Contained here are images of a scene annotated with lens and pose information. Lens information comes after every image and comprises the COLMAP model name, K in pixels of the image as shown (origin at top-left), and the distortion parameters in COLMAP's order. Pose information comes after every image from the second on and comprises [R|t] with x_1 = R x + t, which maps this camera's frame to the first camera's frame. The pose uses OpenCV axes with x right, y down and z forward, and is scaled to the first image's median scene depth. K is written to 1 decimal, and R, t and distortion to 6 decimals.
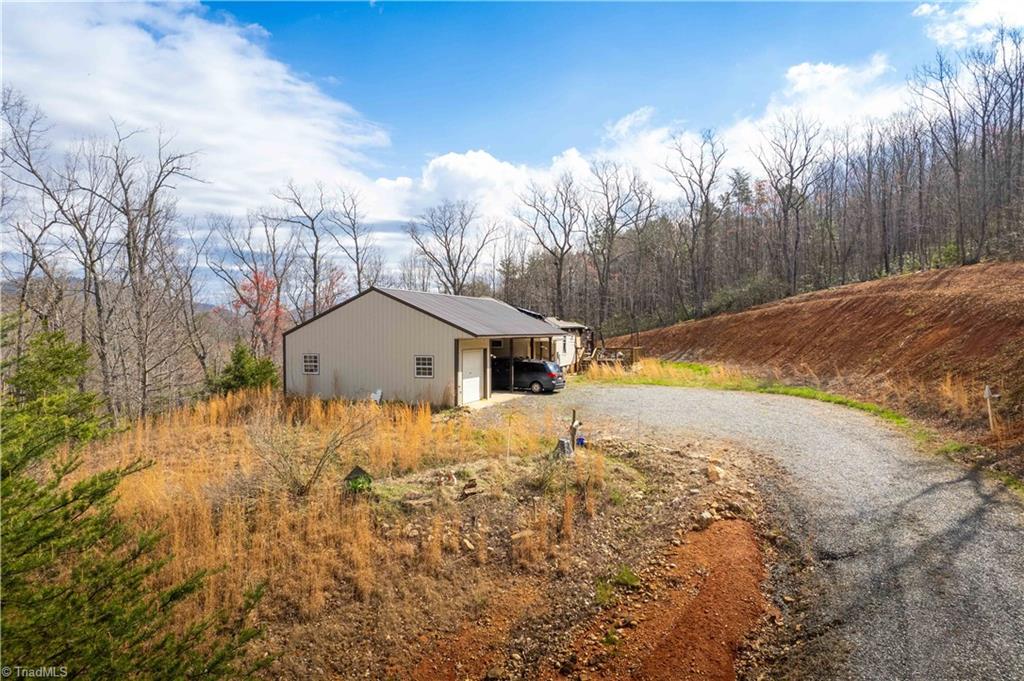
lens RADIAL K [[711.9, 0, 512.0], [0, 711.9, 340.5], [0, 0, 1]] dist [-0.073588, 0.072968]
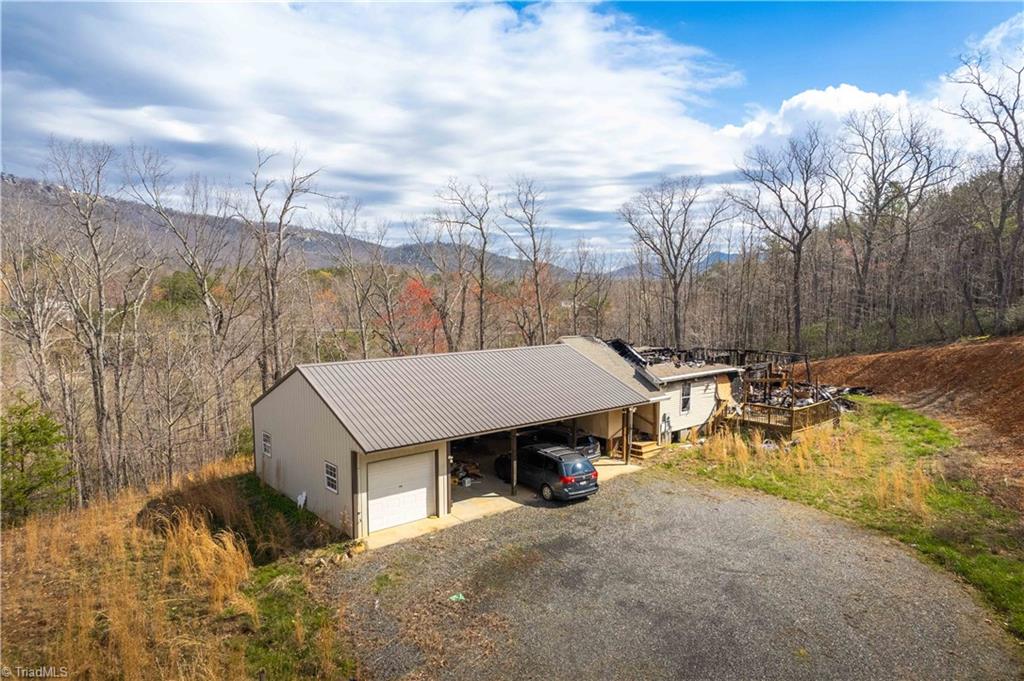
lens RADIAL K [[711.9, 0, 512.0], [0, 711.9, 340.5], [0, 0, 1]] dist [-0.073588, 0.072968]
pose [[0.880731, 0.047595, -0.471219, 0.071675], [-0.013420, 0.997046, 0.075623, -0.030575], [0.473426, -0.060280, 0.878768, 0.073518]]
